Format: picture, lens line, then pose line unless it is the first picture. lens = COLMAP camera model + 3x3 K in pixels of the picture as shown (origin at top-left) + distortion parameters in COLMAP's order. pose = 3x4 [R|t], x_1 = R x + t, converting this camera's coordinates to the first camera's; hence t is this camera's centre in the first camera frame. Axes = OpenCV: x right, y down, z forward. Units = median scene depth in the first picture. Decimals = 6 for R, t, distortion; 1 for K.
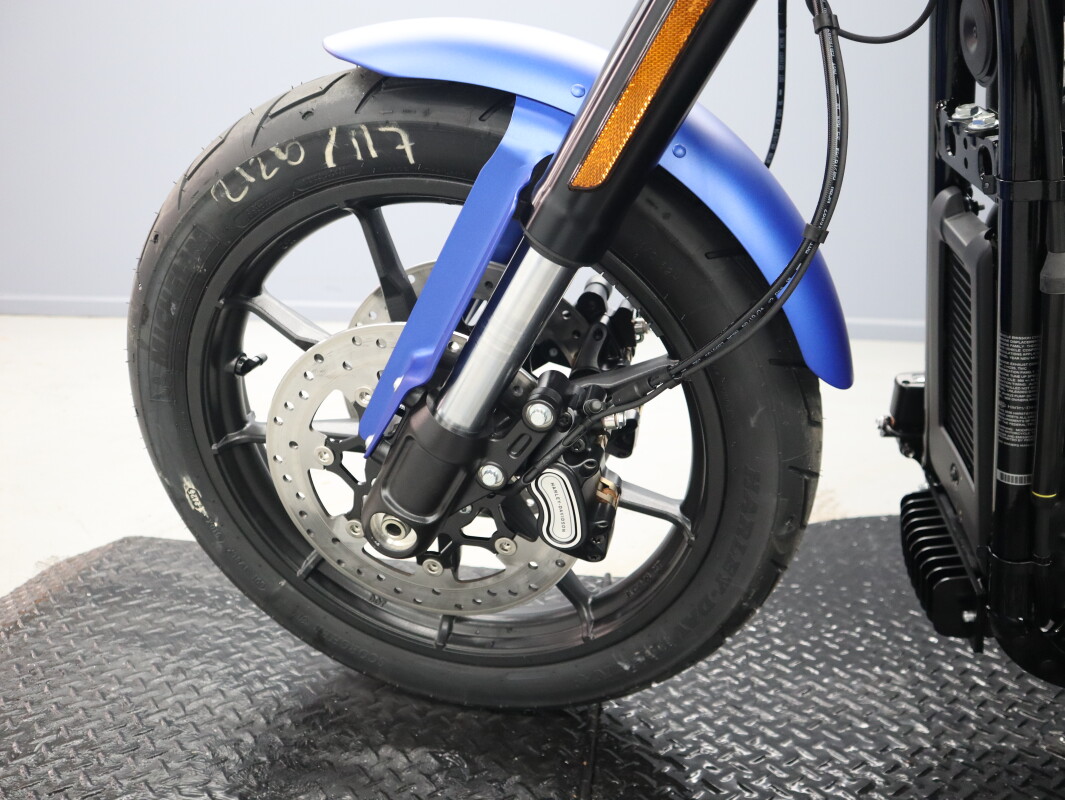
lens RADIAL K [[837.8, 0, 531.7], [0, 837.8, 399.8], [0, 0, 1]] dist [-0.121271, 0.078851]
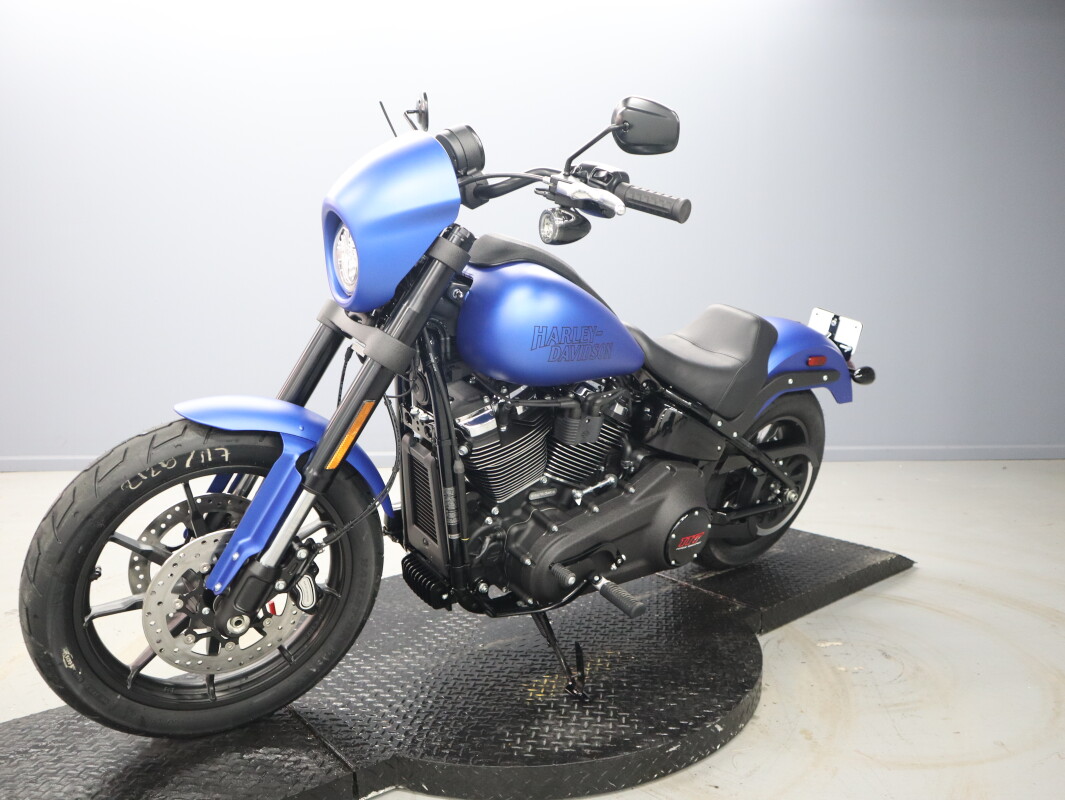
lens RADIAL K [[837.8, 0, 532.1], [0, 837.8, 409.4], [0, 0, 1]] dist [-0.121271, 0.078851]
pose [[0.684736, -0.118102, 0.719158, -1.029496], [0.215442, 0.975482, -0.044933, -0.118768], [-0.696219, 0.185704, 0.693392, -1.047465]]
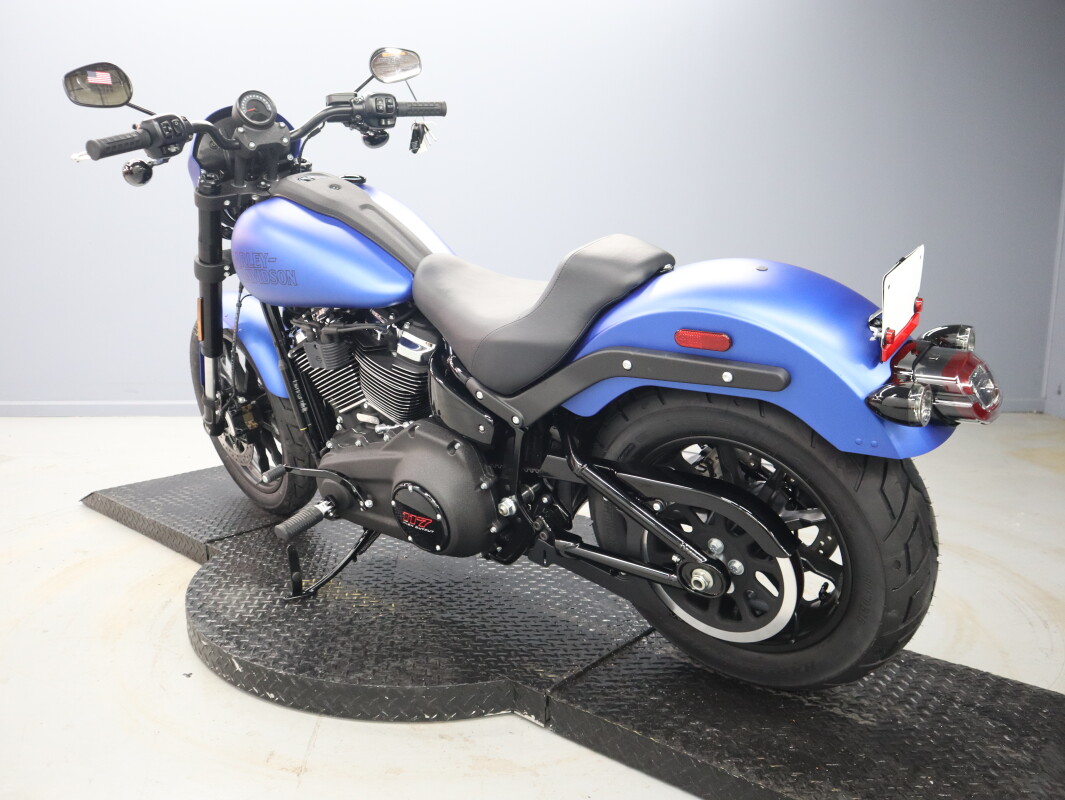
lens RADIAL K [[837.8, 0, 538.4], [0, 837.8, 403.0], [0, 0, 1]] dist [-0.121271, 0.078851]
pose [[0.849443, 0.085691, -0.520677, 2.696278], [-0.141868, 0.987483, -0.068930, 0.084778], [0.508252, 0.132420, 0.850967, -1.234124]]
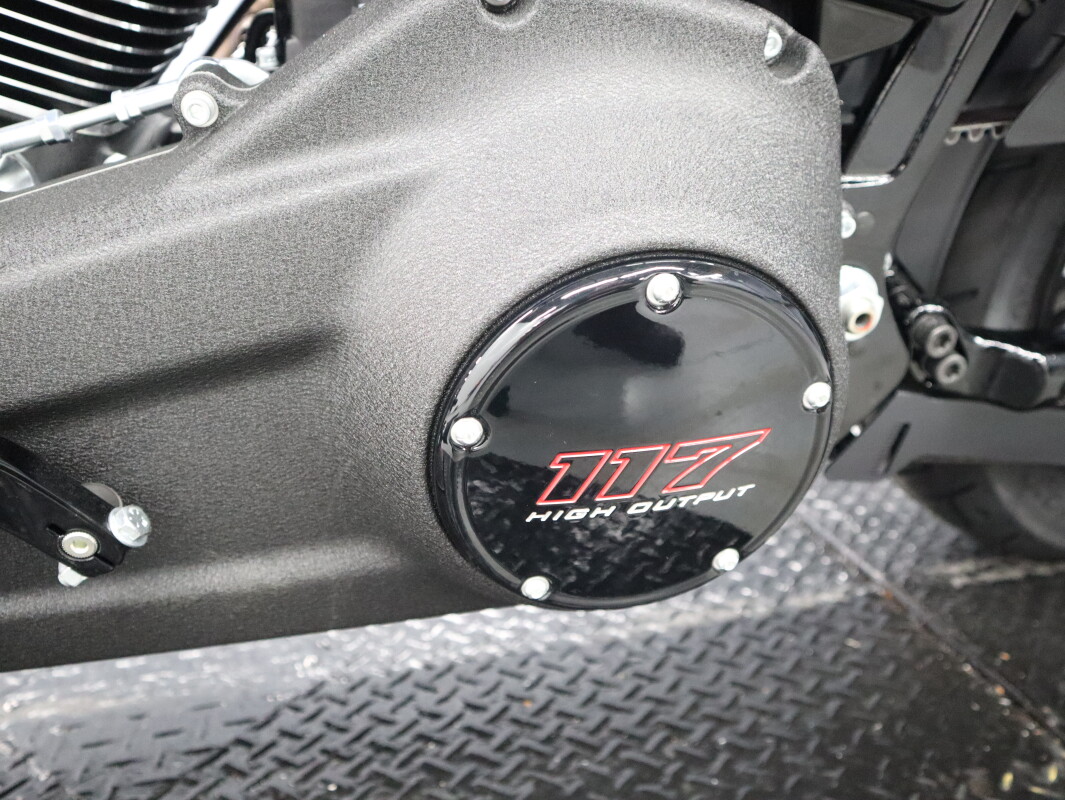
lens RADIAL K [[837.8, 0, 537.5], [0, 837.8, 407.5], [0, 0, 1]] dist [-0.121271, 0.078851]
pose [[0.941656, -0.151277, 0.300663, 1.081914], [0.148080, 0.988407, 0.033535, 0.237415], [-0.302251, 0.012944, 0.953141, 0.188203]]
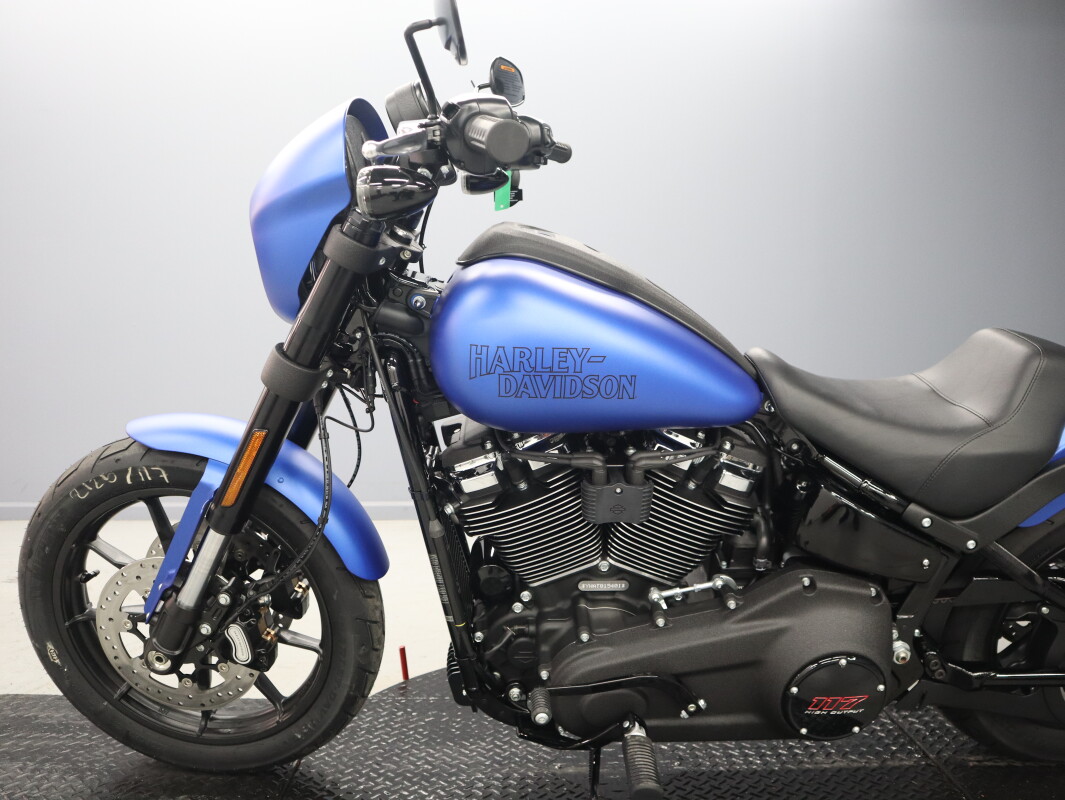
lens RADIAL K [[837.8, 0, 534.6], [0, 837.8, 401.1], [0, 0, 1]] dist [-0.121271, 0.078851]
pose [[0.987581, -0.023923, 0.155278, 0.404850], [0.054575, 0.979031, -0.196266, -0.019101], [-0.147327, 0.202303, 0.968178, -1.069612]]
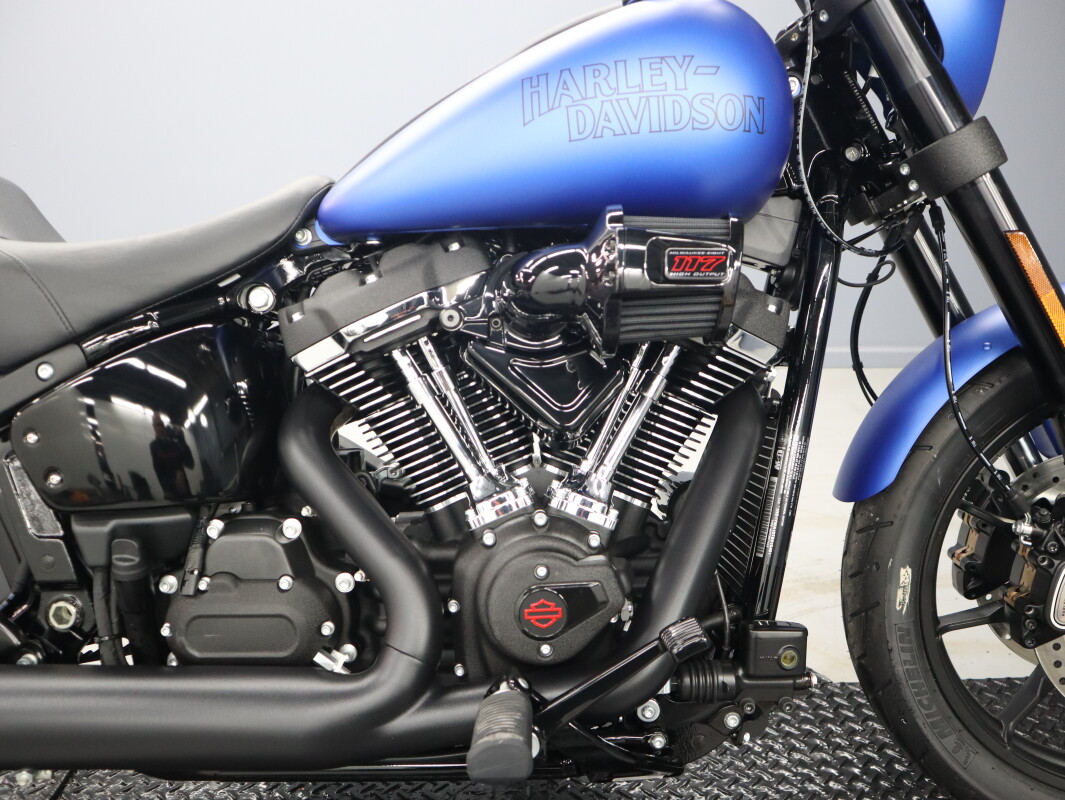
lens RADIAL K [[837.8, 0, 528.3], [0, 837.8, 403.5], [0, 0, 1]] dist [-0.121271, 0.078851]
pose [[0.996136, -0.086856, -0.012976, 0.509963], [0.071605, 0.888839, -0.452590, 0.423209], [0.050843, 0.449912, 0.891624, -0.367628]]
